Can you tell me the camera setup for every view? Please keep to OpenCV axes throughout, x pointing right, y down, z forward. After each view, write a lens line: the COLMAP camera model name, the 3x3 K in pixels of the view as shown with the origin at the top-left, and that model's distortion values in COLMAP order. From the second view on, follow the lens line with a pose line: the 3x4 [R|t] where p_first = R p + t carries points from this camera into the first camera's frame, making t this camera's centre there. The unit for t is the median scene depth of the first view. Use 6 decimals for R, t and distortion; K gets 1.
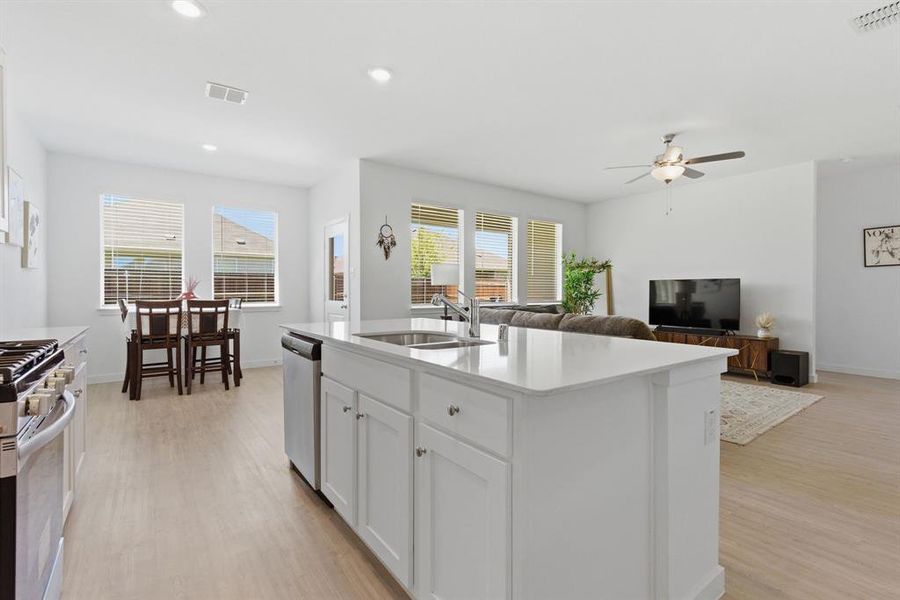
lens RADIAL K [[413.3, 0, 447.5], [0, 413.3, 294.3], [0, 0, 1]] dist [0.001836, -0.000645]
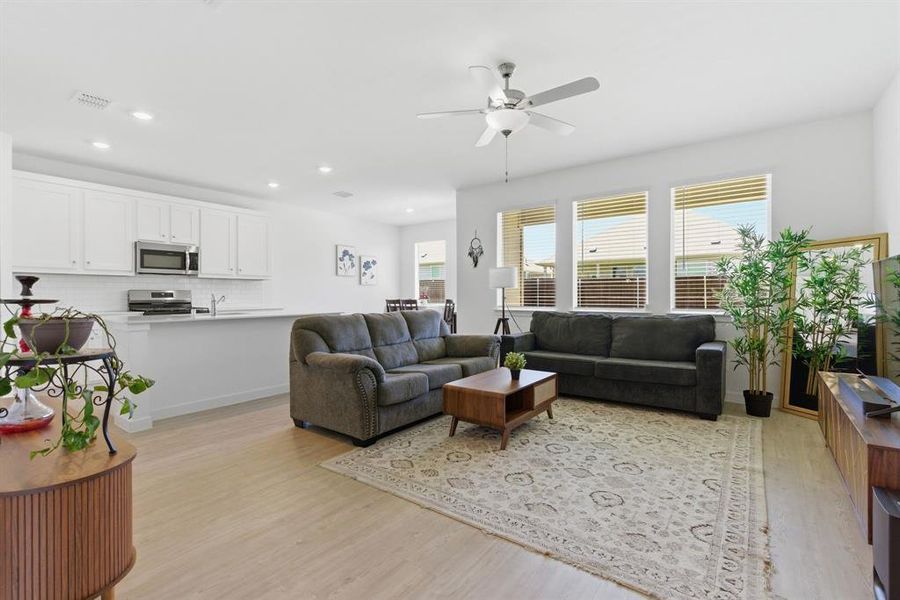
lens RADIAL K [[409.4, 0, 446.5], [0, 409.4, 297.3], [0, 0, 1]] dist [0.005224, -0.000513]
pose [[0.289661, 0.003947, -0.957121, 0.964771], [-0.003293, 0.999990, 0.003128, -0.001911], [0.957124, 0.002246, 0.289671, 0.590265]]
